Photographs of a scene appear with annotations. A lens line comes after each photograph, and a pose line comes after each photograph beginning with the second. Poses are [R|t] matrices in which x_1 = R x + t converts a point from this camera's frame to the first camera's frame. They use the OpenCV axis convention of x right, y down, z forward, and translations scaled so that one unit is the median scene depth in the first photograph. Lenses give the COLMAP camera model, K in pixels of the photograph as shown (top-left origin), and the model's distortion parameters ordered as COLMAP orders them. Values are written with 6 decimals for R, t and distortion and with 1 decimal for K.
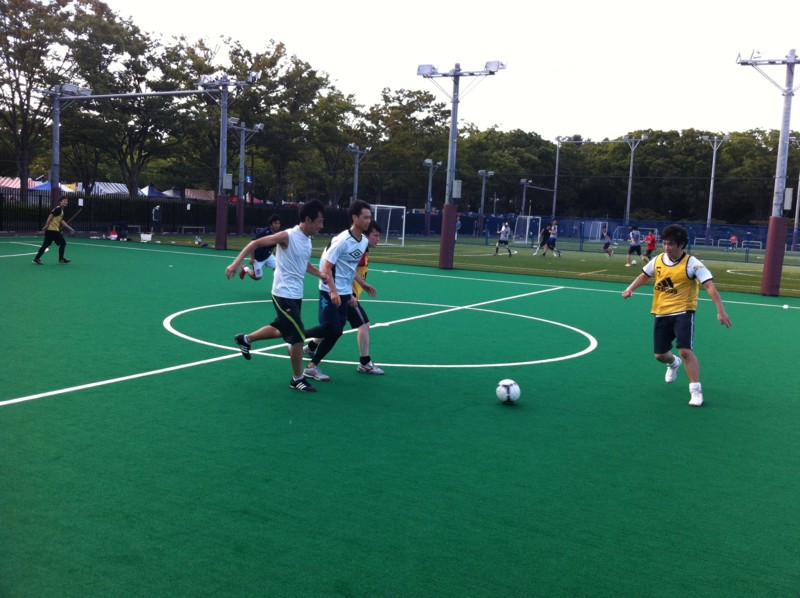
lens RADIAL K [[771.9, 0, 397.0], [0, 771.9, 254.8], [0, 0, 1]] dist [0.105568, -0.337527]
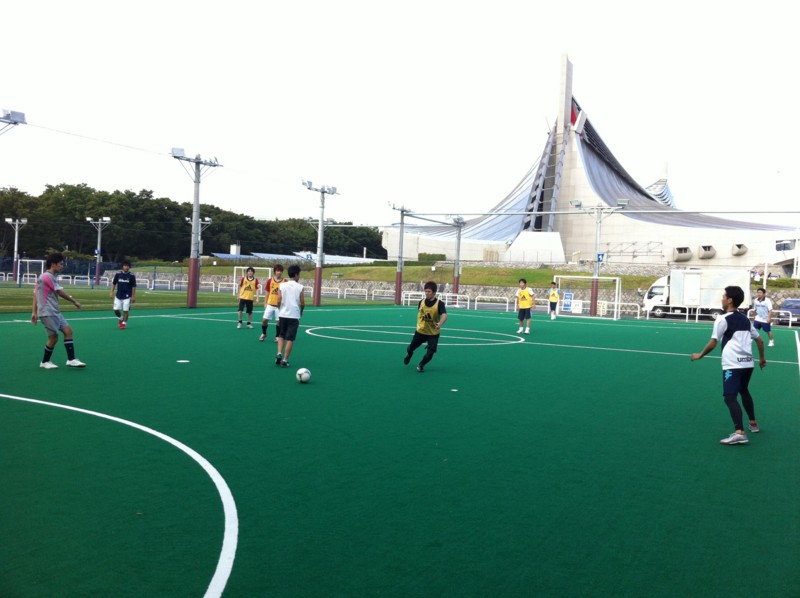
lens RADIAL K [[769.0, 0, 401.3], [0, 769.0, 272.8], [0, 0, 1]] dist [0.117082, -0.367960]
pose [[-0.041763, -0.045786, 0.998078, -1.237194], [0.011209, 0.998865, 0.046291, -0.099253], [-0.999065, 0.013121, -0.041203, 0.698522]]
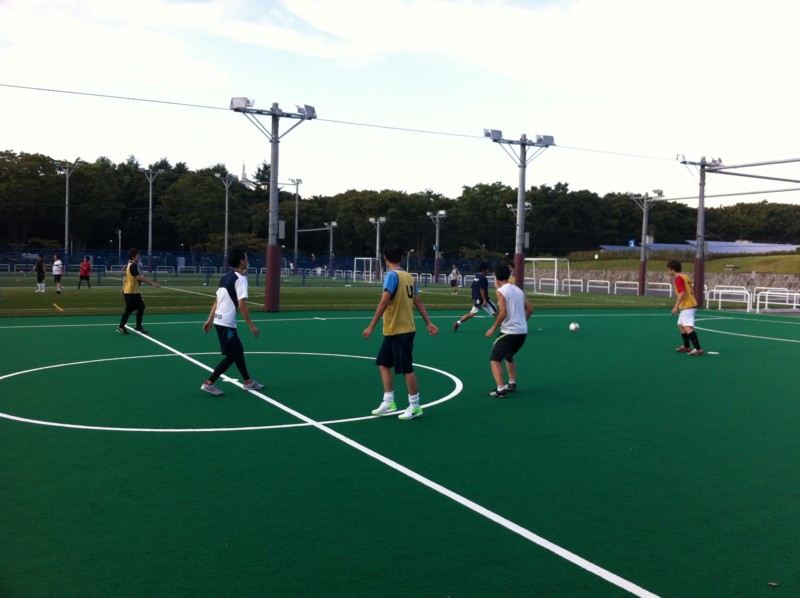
lens RADIAL K [[769.0, 0, 401.3], [0, 769.0, 272.8], [0, 0, 1]] dist [0.117082, -0.367960]
pose [[0.535636, -0.053756, 0.842736, -0.656401], [0.054053, 0.998108, 0.029311, -0.052264], [-0.842717, 0.029852, 0.537528, 0.344511]]
